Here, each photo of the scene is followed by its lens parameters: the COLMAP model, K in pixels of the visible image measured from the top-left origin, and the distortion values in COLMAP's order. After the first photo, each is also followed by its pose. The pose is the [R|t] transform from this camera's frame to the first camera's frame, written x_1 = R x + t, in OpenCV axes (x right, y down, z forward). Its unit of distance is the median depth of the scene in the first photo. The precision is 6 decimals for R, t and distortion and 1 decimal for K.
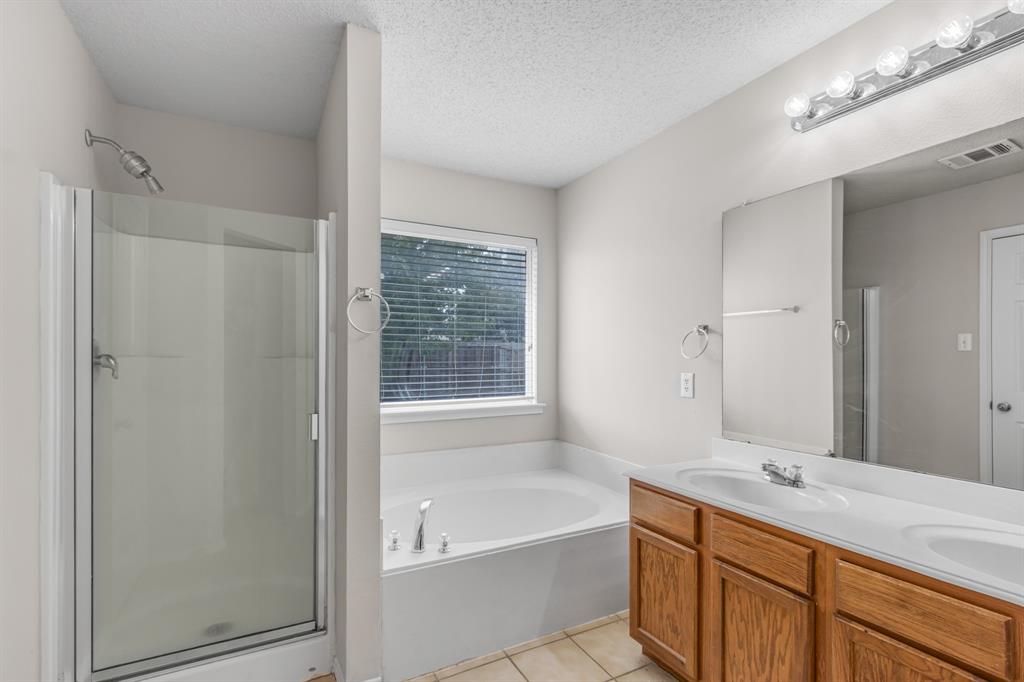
lens RADIAL K [[472.9, 0, 508.6], [0, 472.9, 359.7], [0, 0, 1]] dist [0.002066, -0.000636]
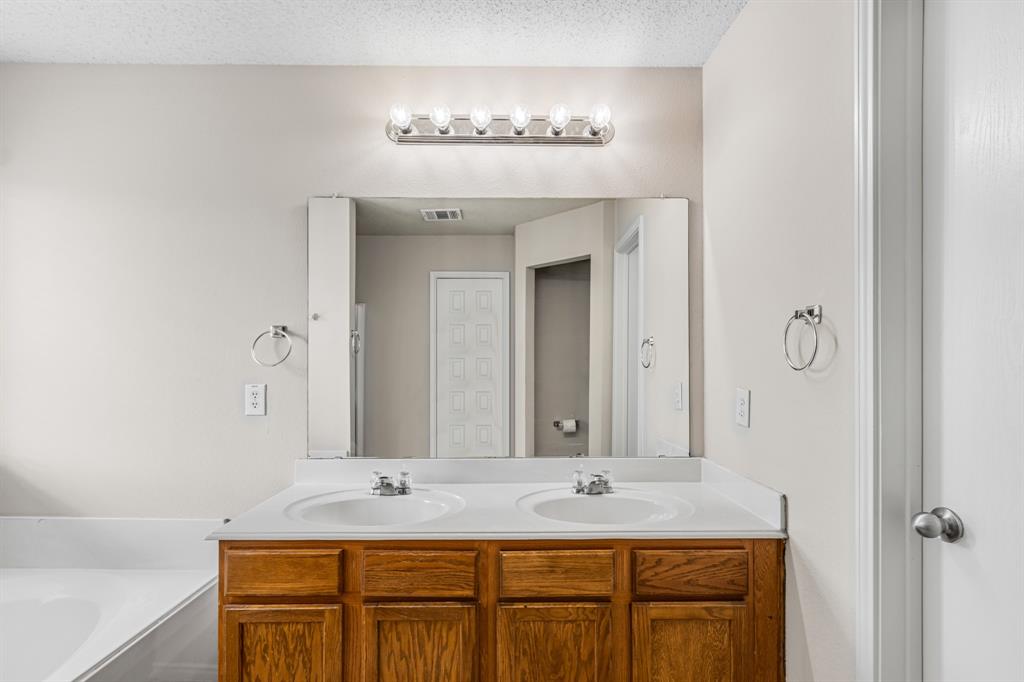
lens RADIAL K [[472.9, 0, 508.6], [0, 472.9, 359.7], [0, 0, 1]] dist [0.002066, -0.000636]
pose [[0.454291, 0.008109, 0.890816, -0.213377], [0.005478, 0.999914, -0.011896, -0.002446], [-0.890836, 0.010284, 0.454208, 0.399306]]
